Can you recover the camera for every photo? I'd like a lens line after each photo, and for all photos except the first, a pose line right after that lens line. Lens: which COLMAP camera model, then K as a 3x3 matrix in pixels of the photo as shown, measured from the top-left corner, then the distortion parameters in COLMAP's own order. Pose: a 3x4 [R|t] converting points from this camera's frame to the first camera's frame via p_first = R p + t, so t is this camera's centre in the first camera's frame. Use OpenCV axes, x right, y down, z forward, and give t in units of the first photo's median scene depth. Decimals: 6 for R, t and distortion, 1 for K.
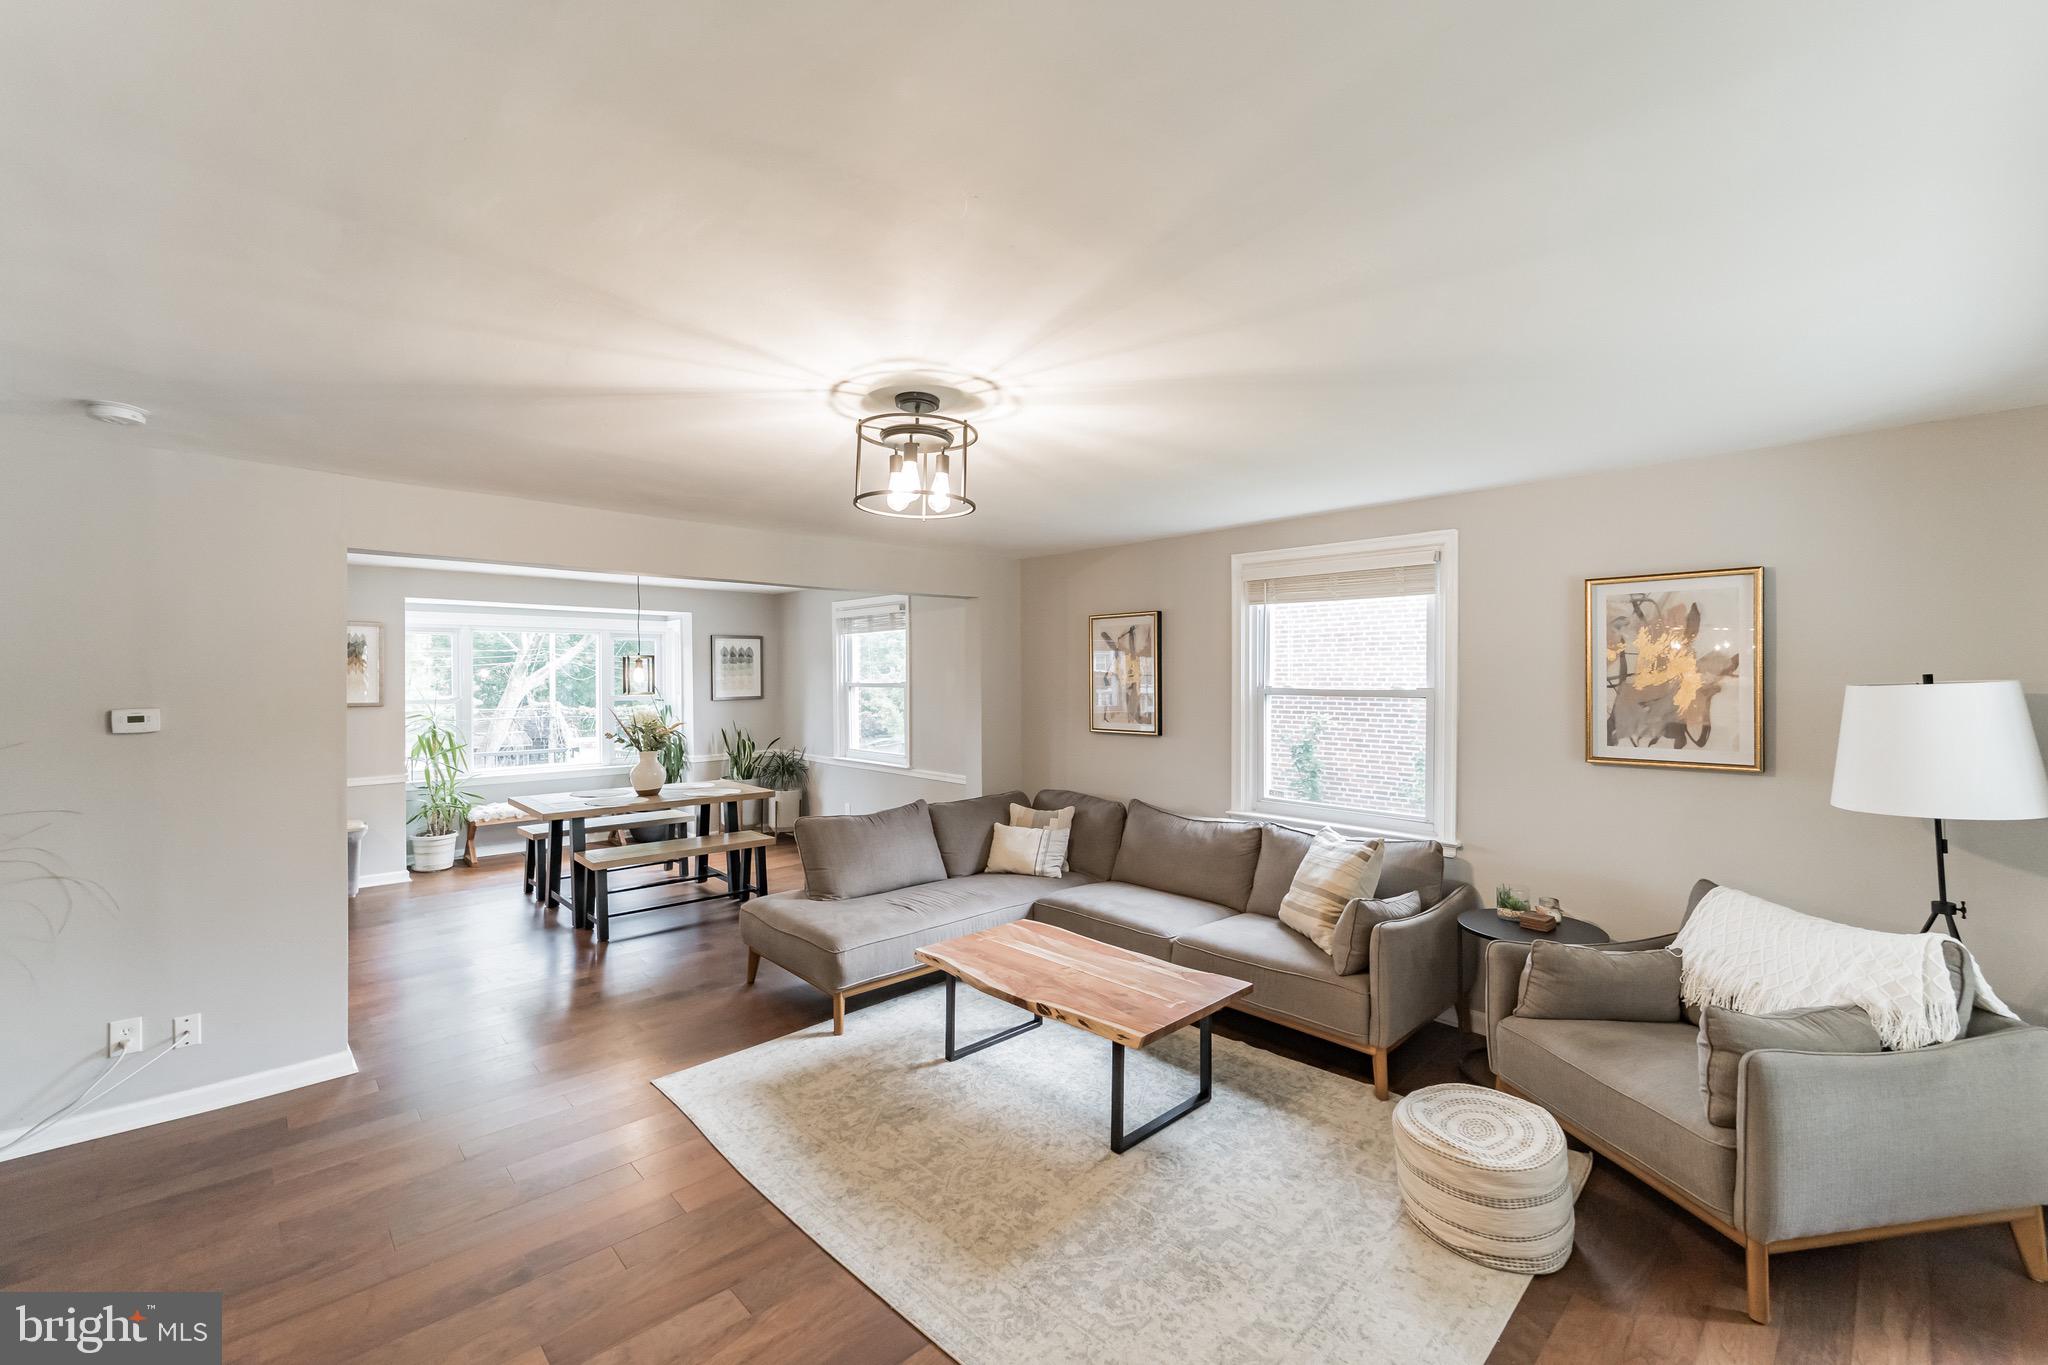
lens RADIAL K [[857.2, 0, 1024.0], [0, 857.2, 682.5], [0, 0, 1]] dist [-0.001004, 0.000035]
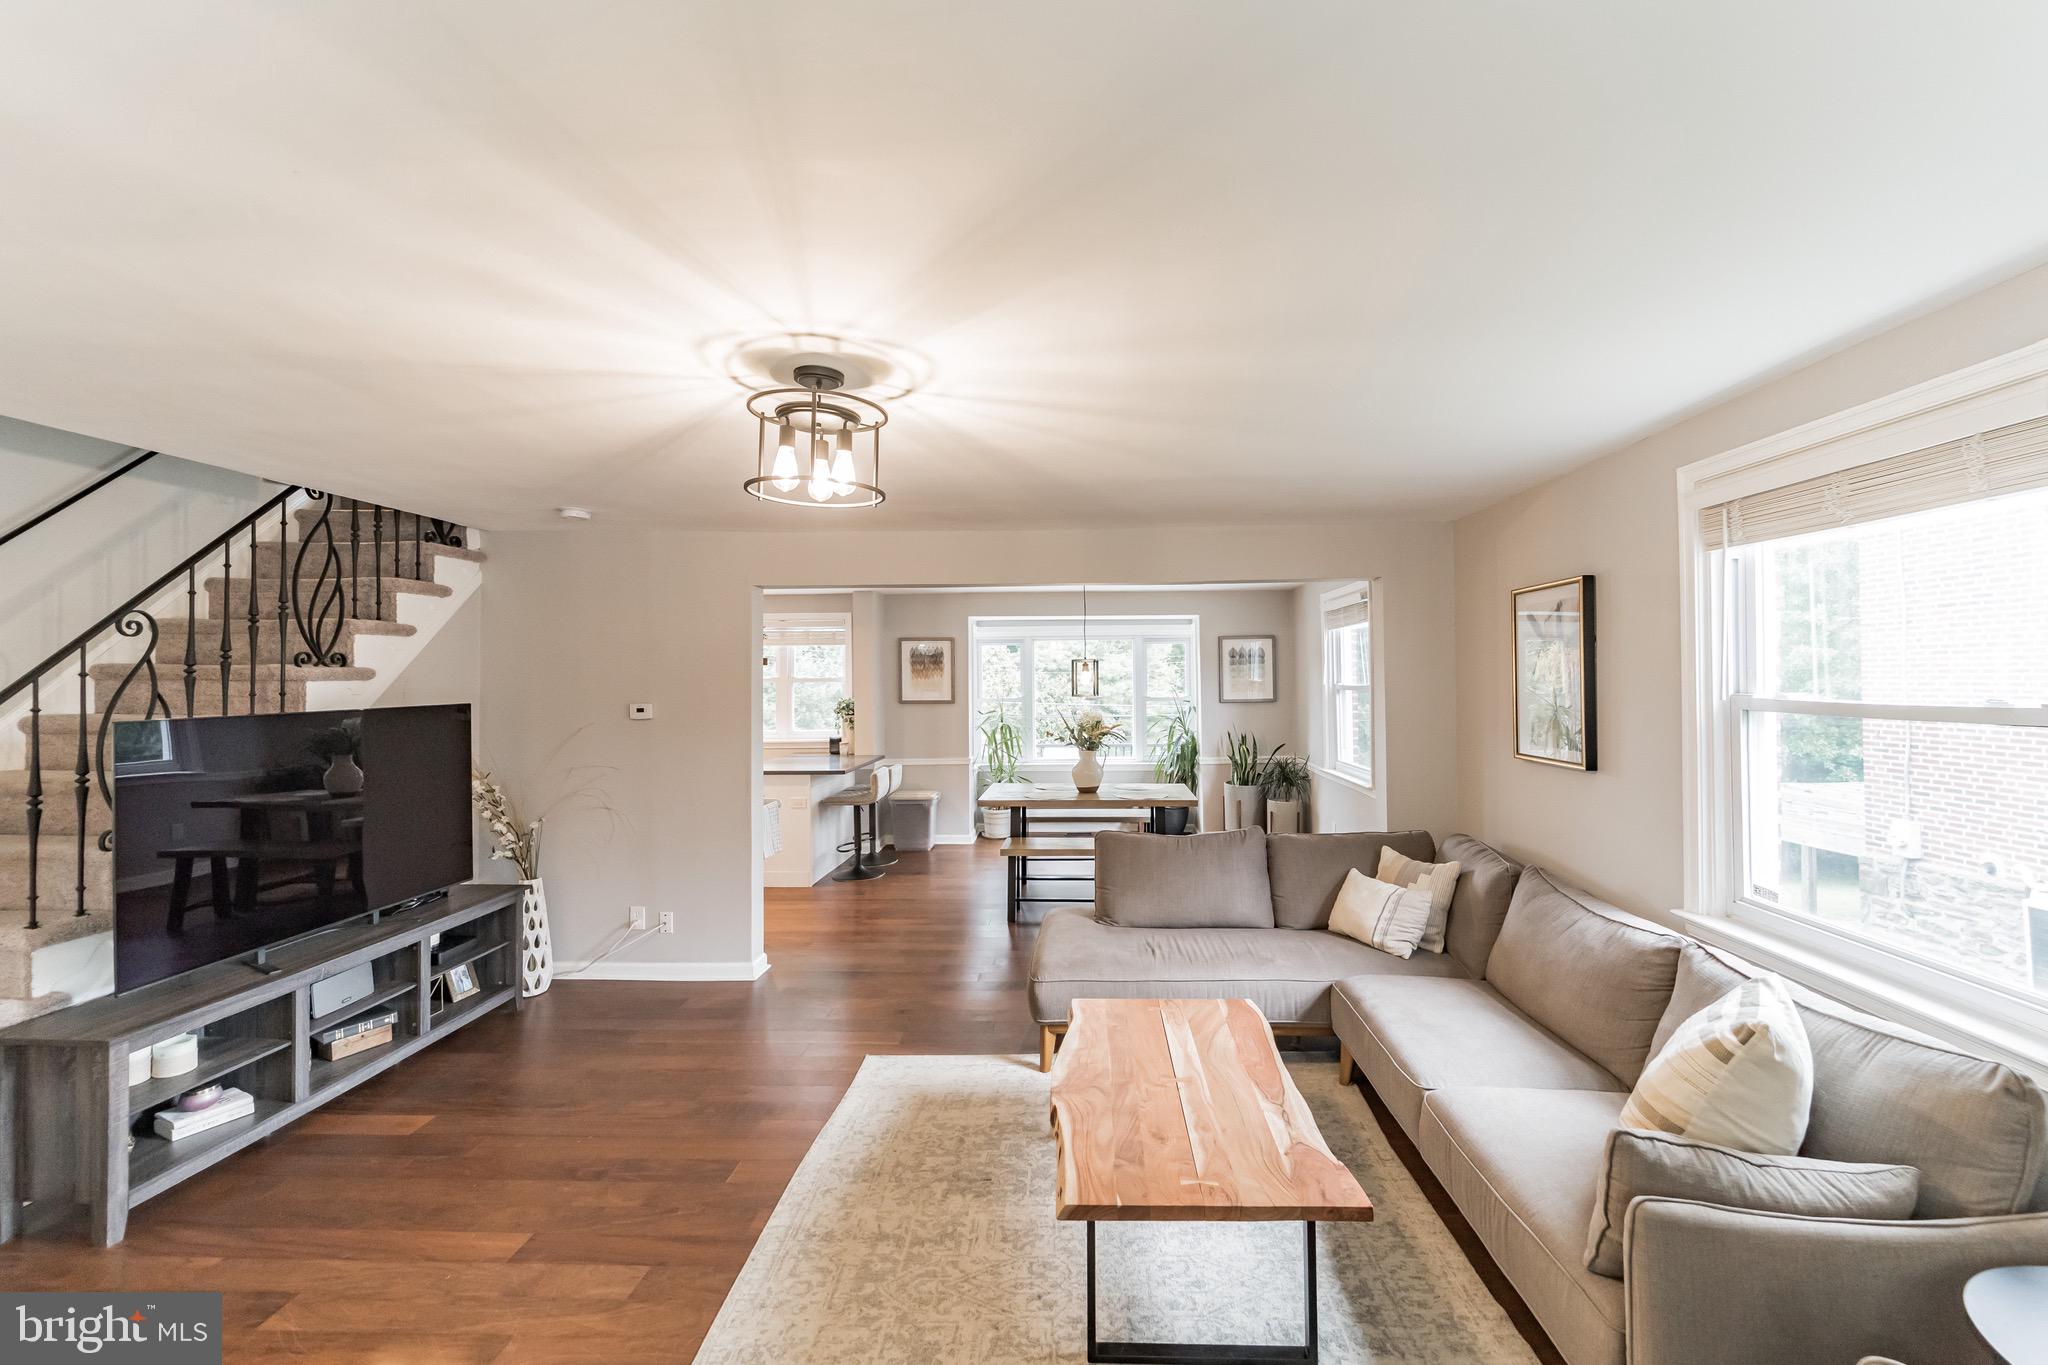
lens RADIAL K [[859.7, 0, 1056.5], [0, 859.7, 671.3], [0, 0, 1]] dist [0.000582, -0.000056]
pose [[0.699105, -0.009436, -0.714957, 0.367917], [0.000437, 0.999918, -0.012769, -0.004227], [0.715019, 0.008614, 0.699052, 0.294569]]
